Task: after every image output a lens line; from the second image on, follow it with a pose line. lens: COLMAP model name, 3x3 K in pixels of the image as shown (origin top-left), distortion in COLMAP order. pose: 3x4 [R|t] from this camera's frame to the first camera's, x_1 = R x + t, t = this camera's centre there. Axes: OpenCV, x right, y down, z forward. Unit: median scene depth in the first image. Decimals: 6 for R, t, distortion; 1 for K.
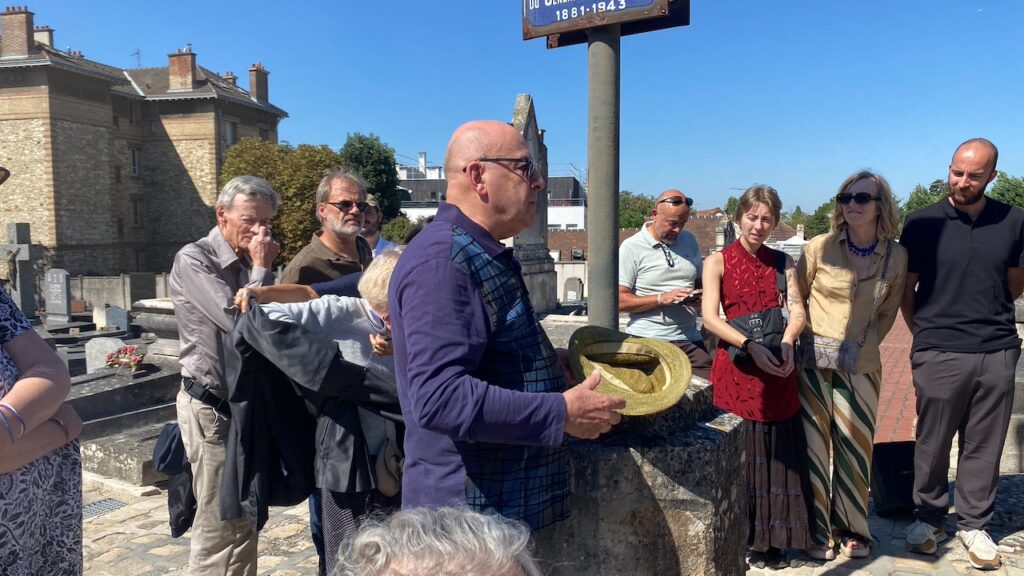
lens RADIAL K [[774.1, 0, 498.5], [0, 774.1, 287.5], [0, 0, 1]] dist [0.018110, -0.019382]
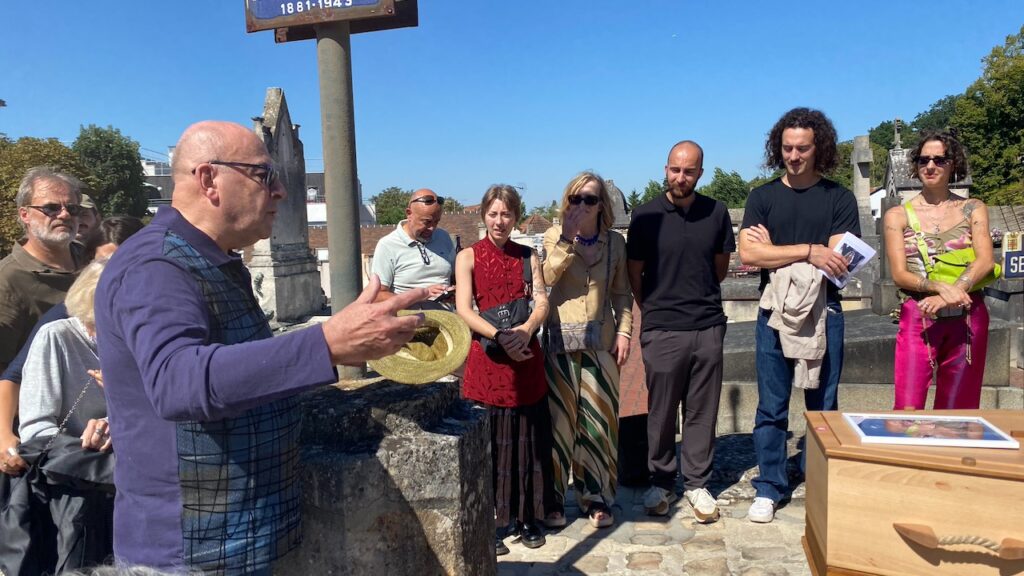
lens RADIAL K [[774.1, 0, 498.5], [0, 774.1, 287.5], [0, 0, 1]] dist [0.018110, -0.019382]
pose [[0.956963, -0.044693, 0.286748, 0.021925], [0.043164, 0.999000, 0.011655, -0.003937], [-0.286982, 0.001224, 0.957935, 0.004894]]
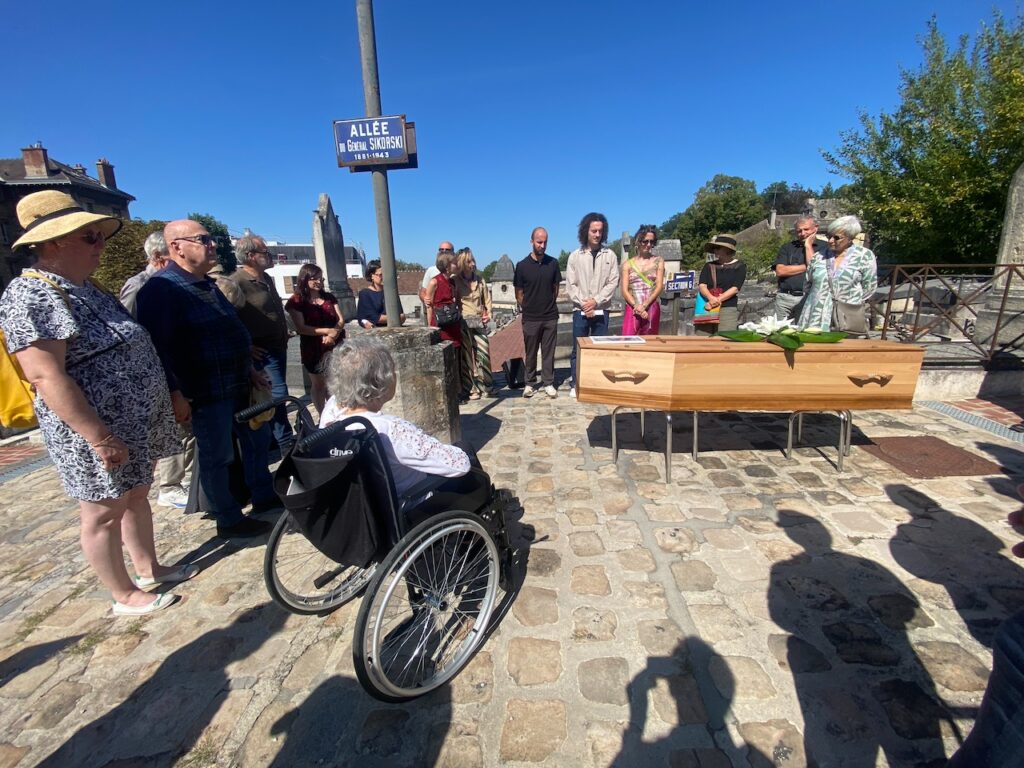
lens RADIAL K [[410.9, 0, 509.2], [0, 410.9, 383.9], [0, 0, 1]] dist [0.008311, -0.015591]
pose [[0.901823, -0.117895, 0.415711, -0.046261], [0.043128, 0.981814, 0.184882, 0.036180], [-0.429948, -0.148802, 0.890507, -0.144608]]
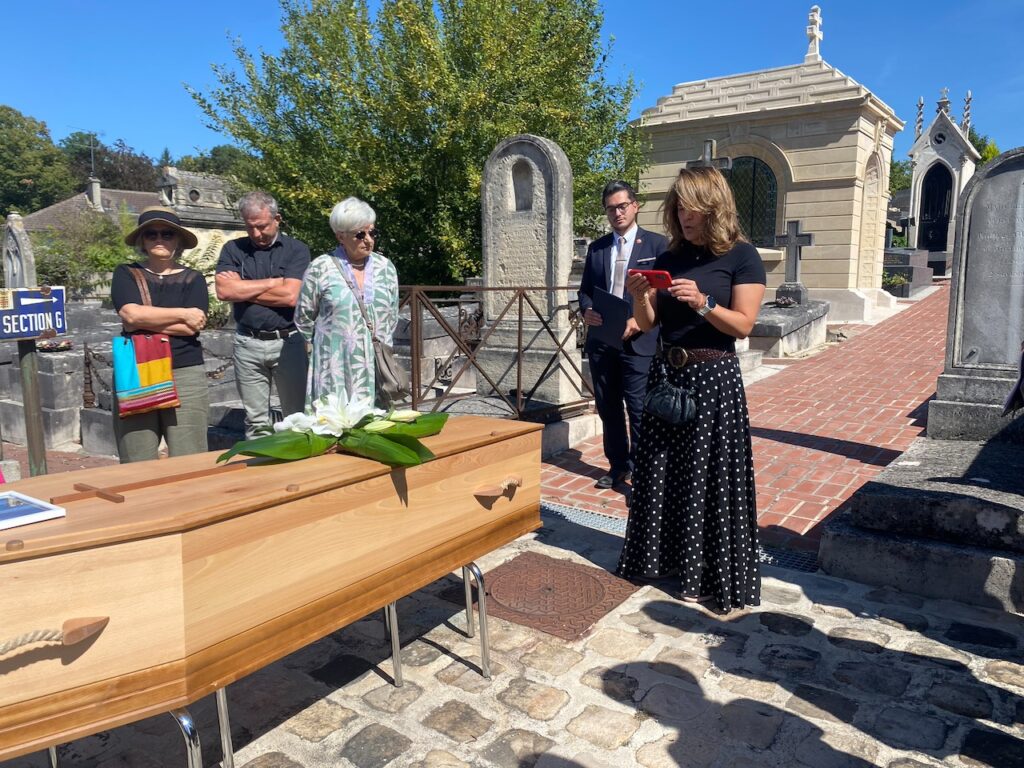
lens RADIAL K [[774.3, 0, 506.1], [0, 774.3, 389.0], [0, 0, 1]] dist [0.072383, -0.097596]
pose [[0.097164, -0.117923, 0.988258, 0.067198], [0.064258, 0.991628, 0.112007, 0.012132], [-0.993192, 0.052620, 0.103928, 0.076658]]
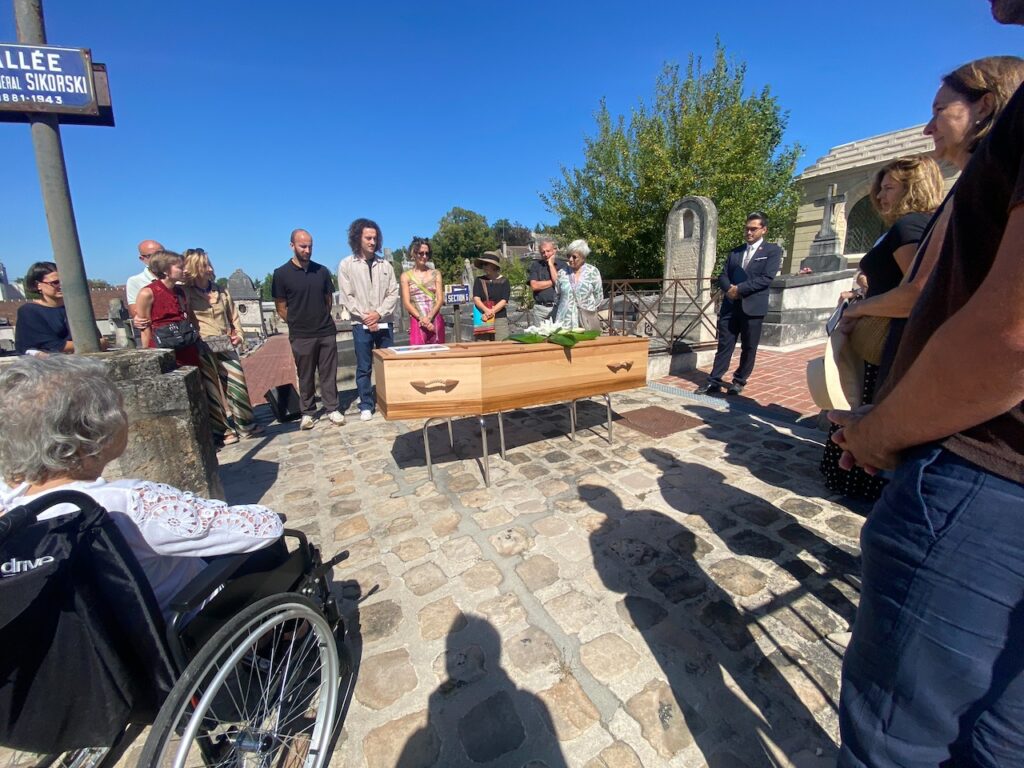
lens RADIAL K [[410.3, 0, 509.8], [0, 410.3, 383.7], [0, 0, 1]] dist [0.032240, -0.029455]
pose [[0.536275, -0.181655, 0.824264, -0.053461], [0.073729, 0.982915, 0.168650, 0.052125], [-0.840817, -0.029671, 0.540506, -0.077246]]
